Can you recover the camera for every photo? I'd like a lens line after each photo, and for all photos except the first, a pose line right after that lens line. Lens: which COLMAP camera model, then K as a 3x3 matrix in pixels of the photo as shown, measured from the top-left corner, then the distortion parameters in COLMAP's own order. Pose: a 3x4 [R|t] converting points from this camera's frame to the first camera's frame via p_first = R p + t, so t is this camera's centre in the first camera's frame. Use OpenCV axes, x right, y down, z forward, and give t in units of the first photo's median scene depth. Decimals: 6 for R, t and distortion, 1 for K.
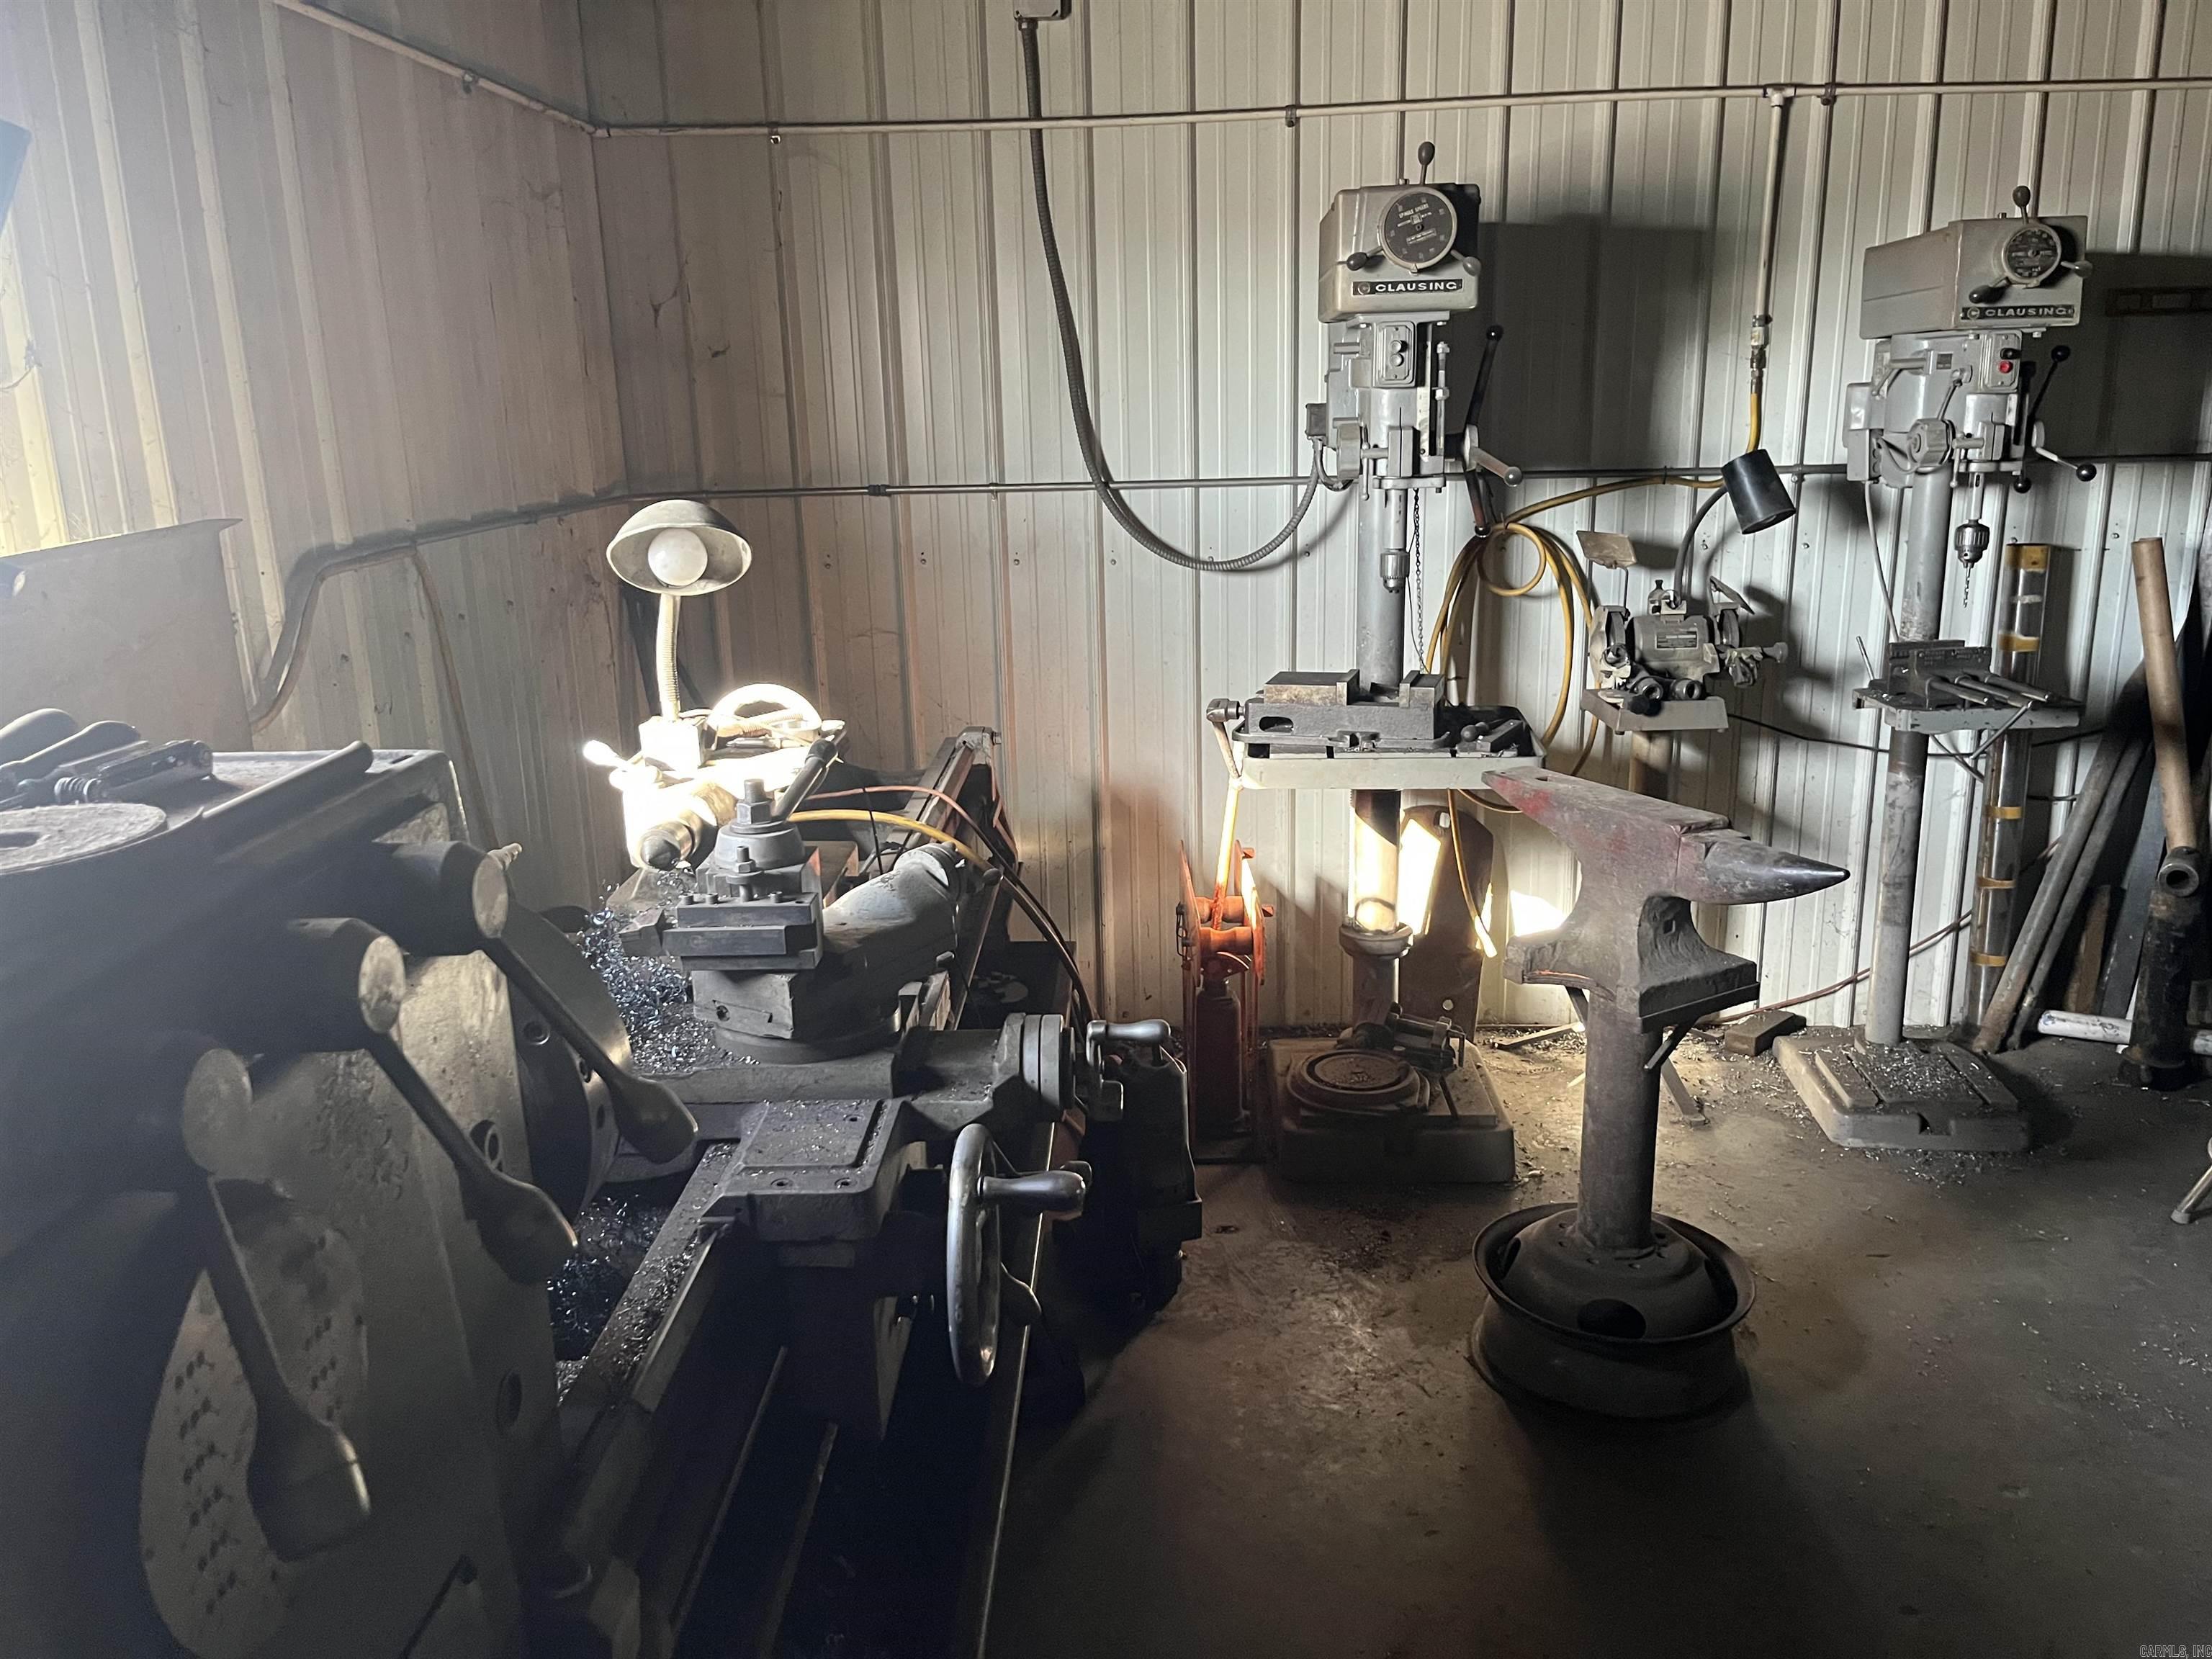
lens RADIAL K [[1677.7, 0, 1096.1], [0, 1677.7, 832.4], [0, 0, 1]] dist [0.056315, -0.060930]
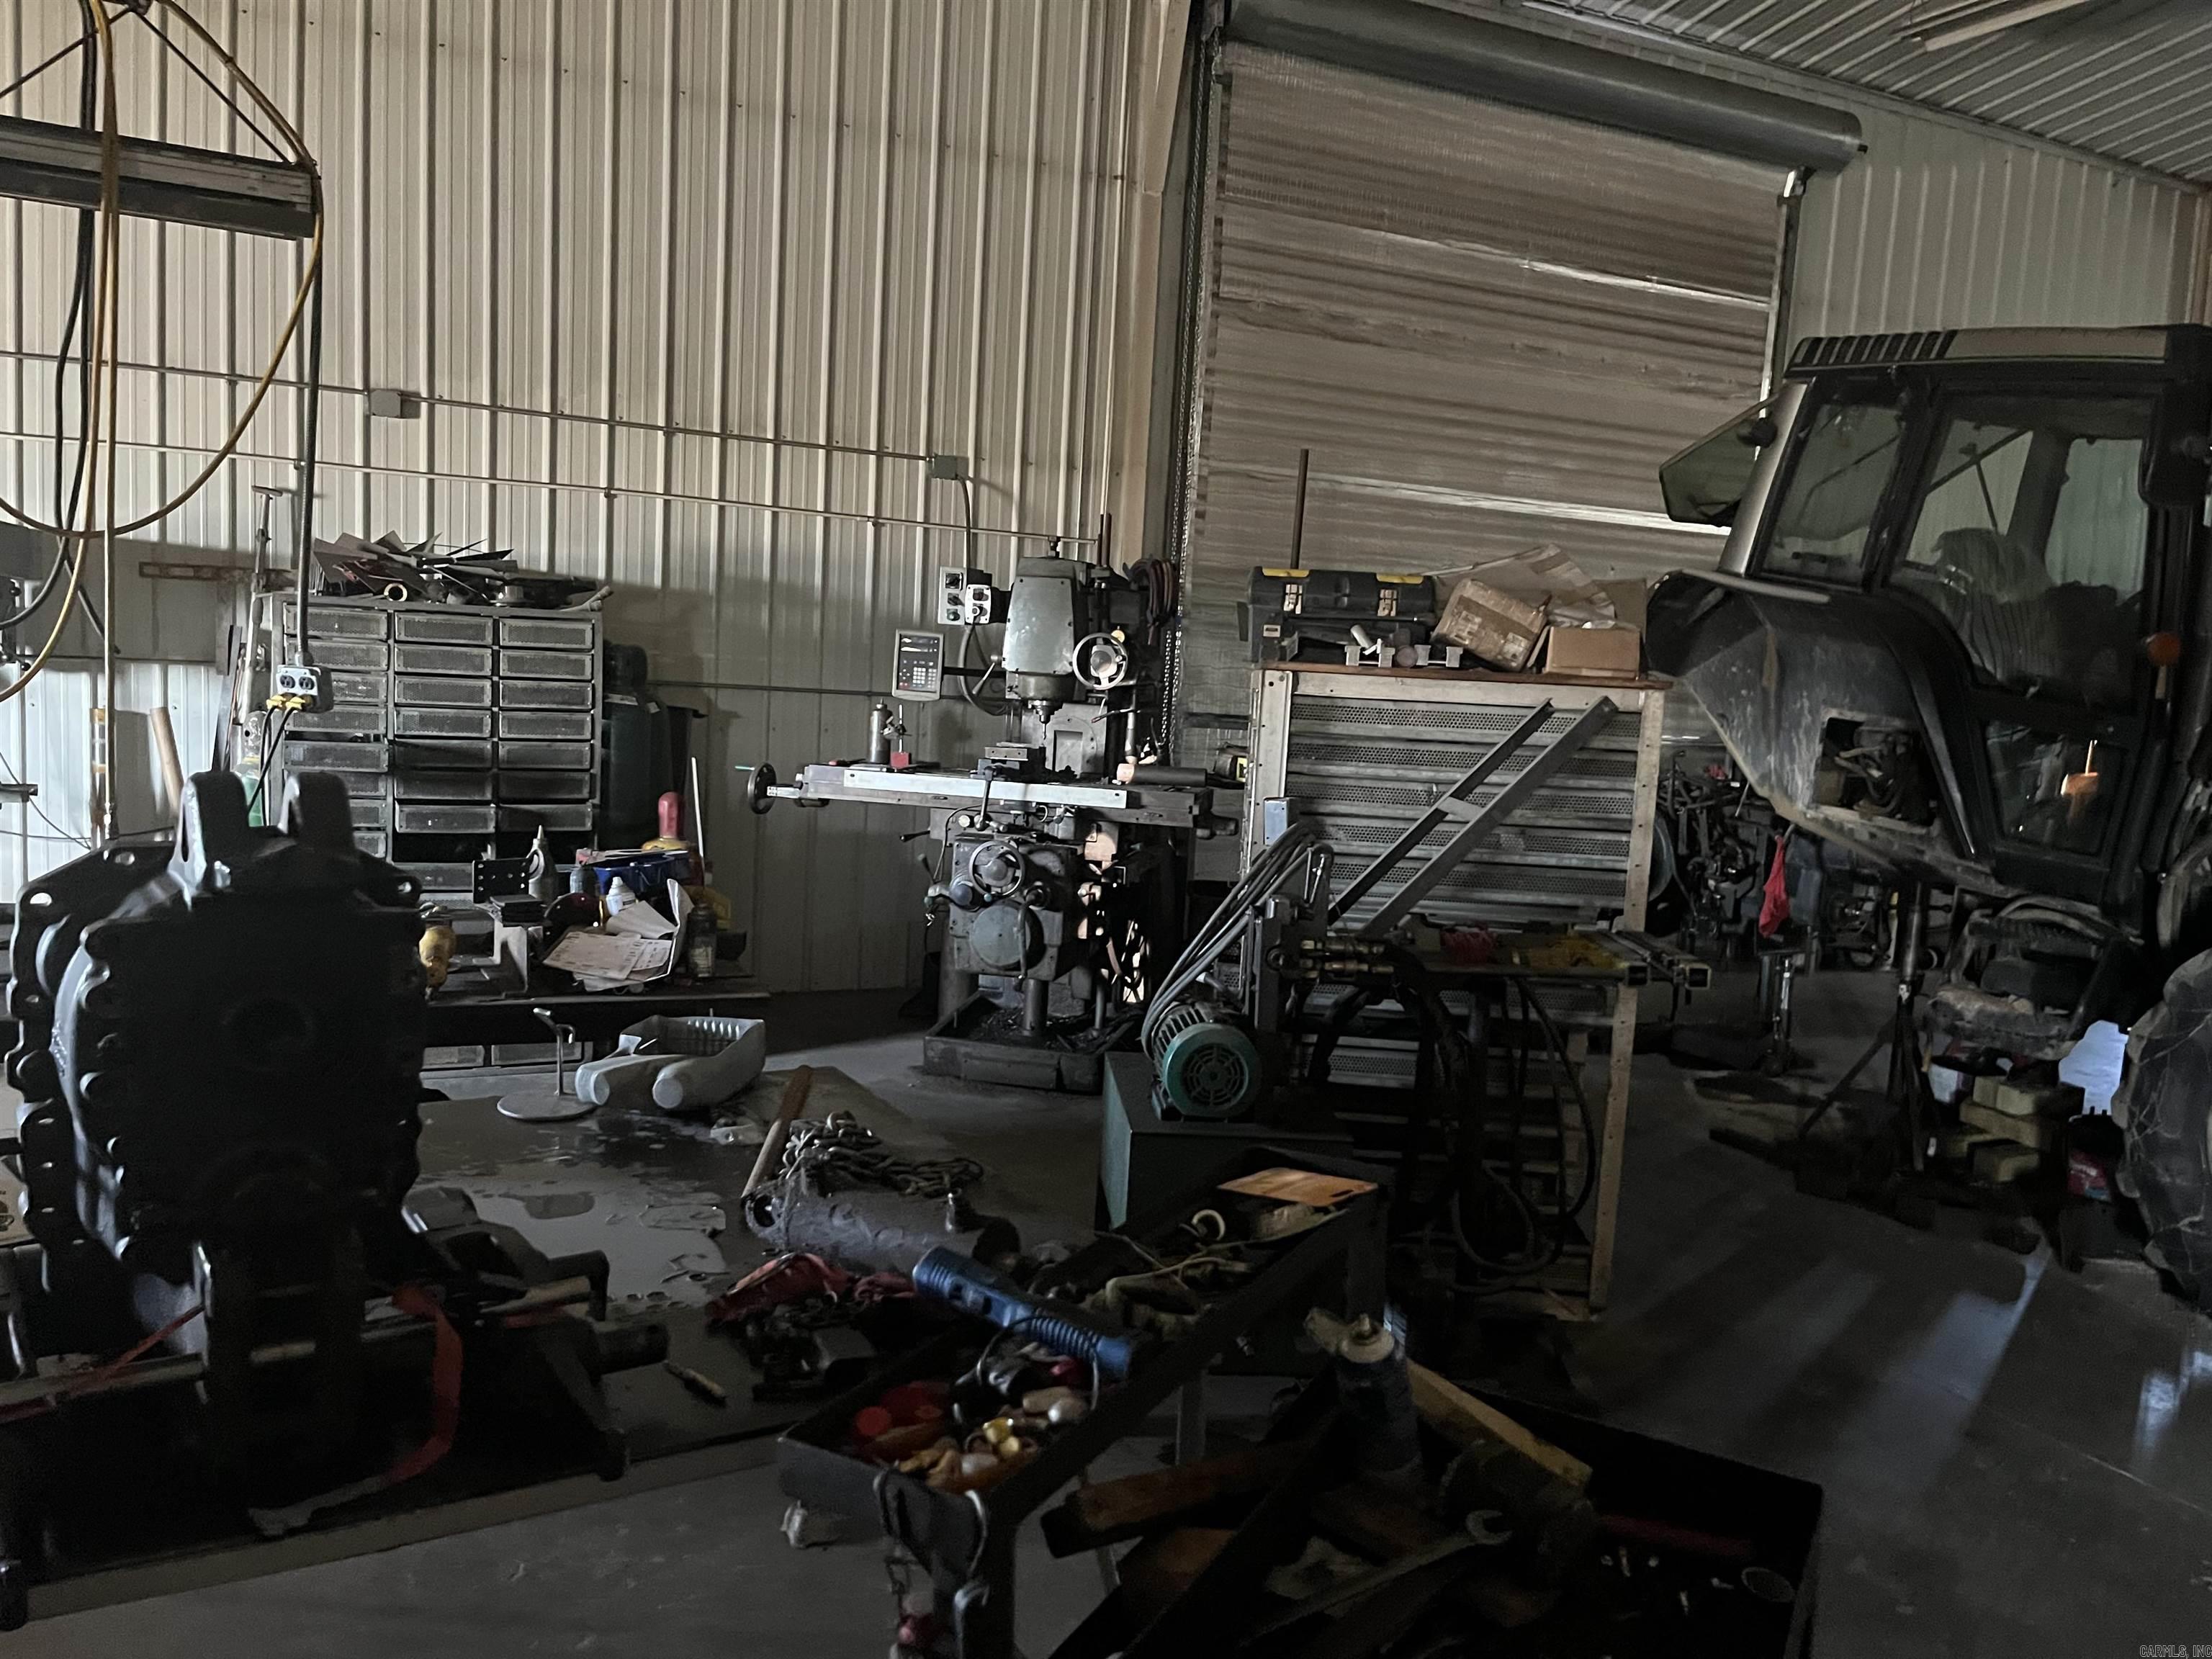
lens RADIAL K [[1677.7, 0, 1121.8], [0, 1677.7, 834.5], [0, 0, 1]] dist [0.056315, -0.060930]
pose [[0.877867, 0.025654, 0.478217, 0.656283], [0.044354, 0.989917, -0.134524, 0.226336], [-0.476846, 0.139305, 0.867878, -0.920699]]
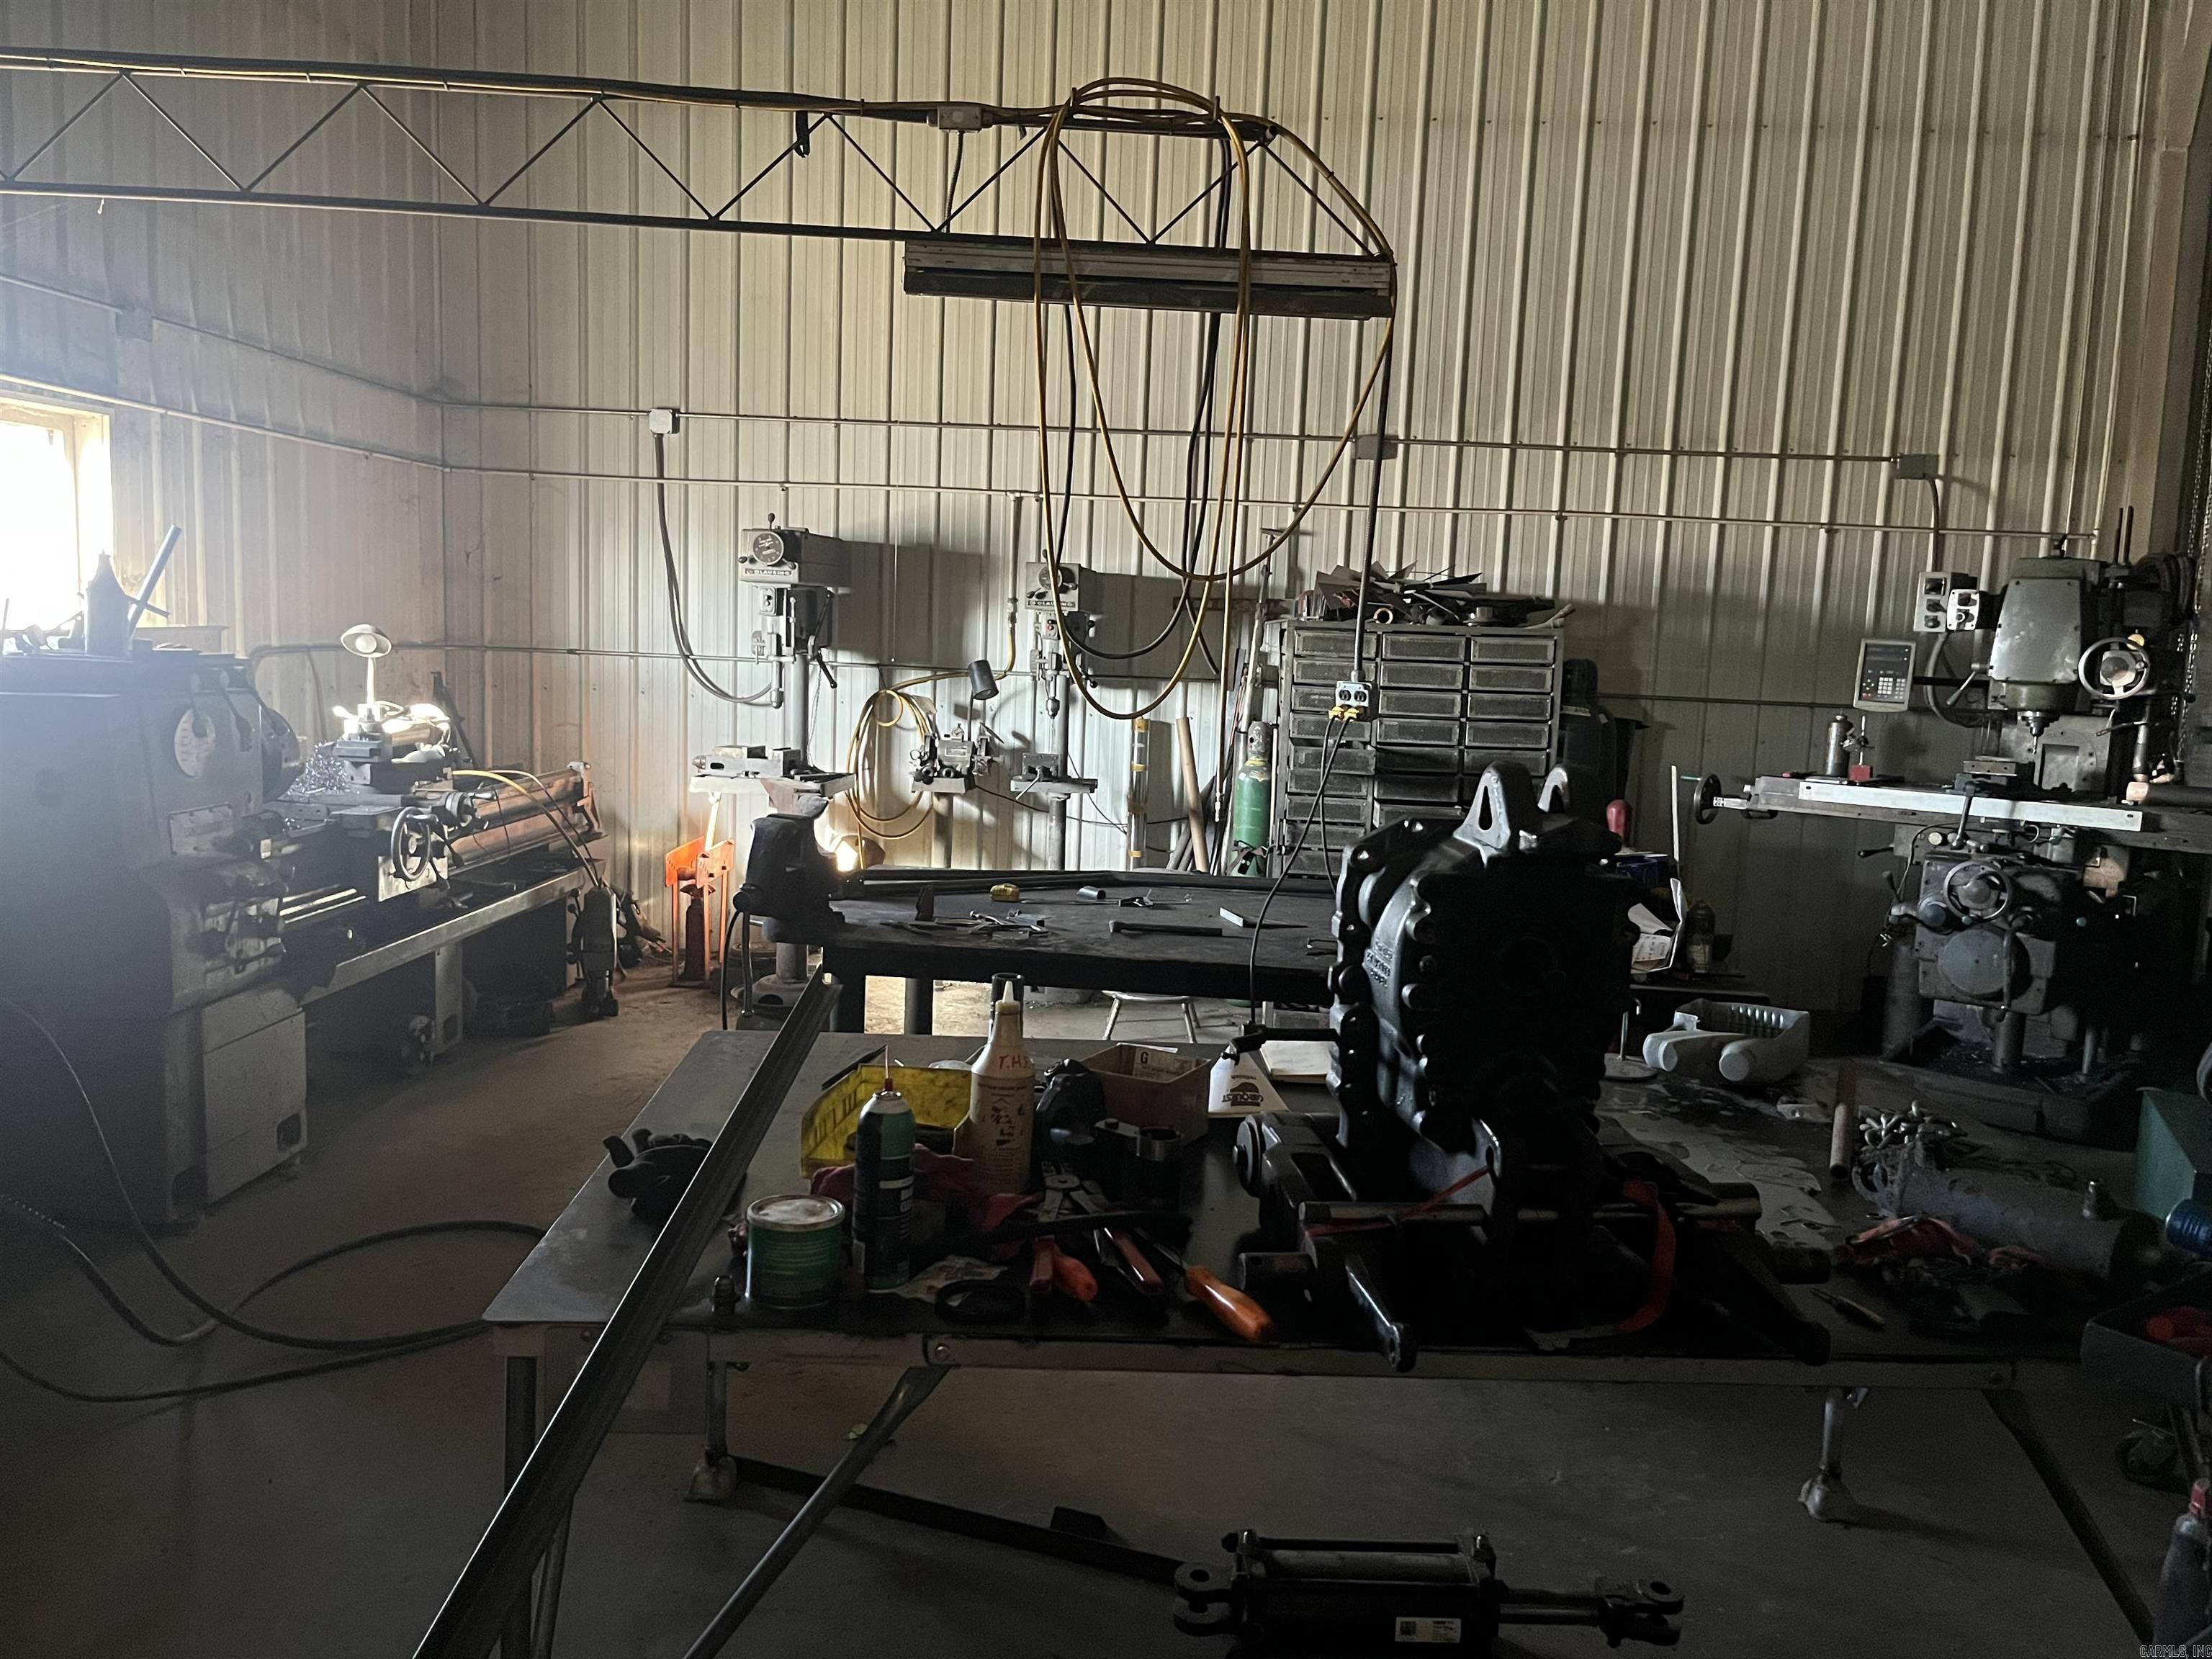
lens RADIAL K [[1677.7, 0, 1111.8], [0, 1677.7, 835.7], [0, 0, 1]] dist [0.056315, -0.060930]
pose [[0.997686, 0.067889, -0.003832, 0.553874], [-0.067781, 0.988444, -0.135588, 0.246887], [-0.005417, 0.135534, 0.990758, -0.976532]]
